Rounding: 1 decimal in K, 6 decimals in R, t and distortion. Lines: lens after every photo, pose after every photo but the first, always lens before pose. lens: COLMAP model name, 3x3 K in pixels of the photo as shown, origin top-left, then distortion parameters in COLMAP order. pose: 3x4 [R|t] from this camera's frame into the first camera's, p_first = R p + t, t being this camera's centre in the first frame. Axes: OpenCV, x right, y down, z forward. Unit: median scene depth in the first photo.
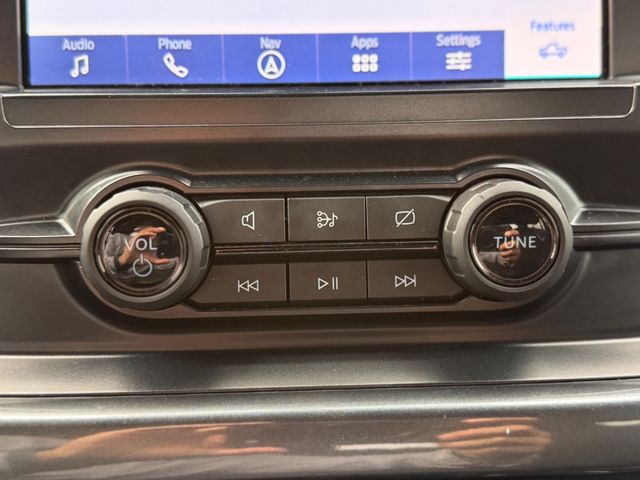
lens RADIAL K [[756.9, 0, 318.9], [0, 756.9, 282.7], [0, 0, 1]] dist [-0.004180, 0.000000]
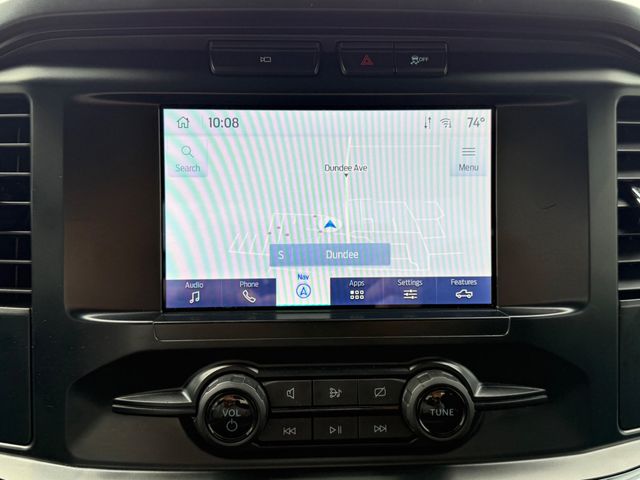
lens RADIAL K [[598.0, 0, 318.0], [0, 598.0, 240.9], [0, 0, 1]] dist [0.047925, 0.000000]
pose [[0.999864, 0.012667, 0.010562, -0.048431], [-0.011443, 0.993990, -0.108870, -0.279163], [-0.011877, 0.108734, 0.994000, -0.416167]]
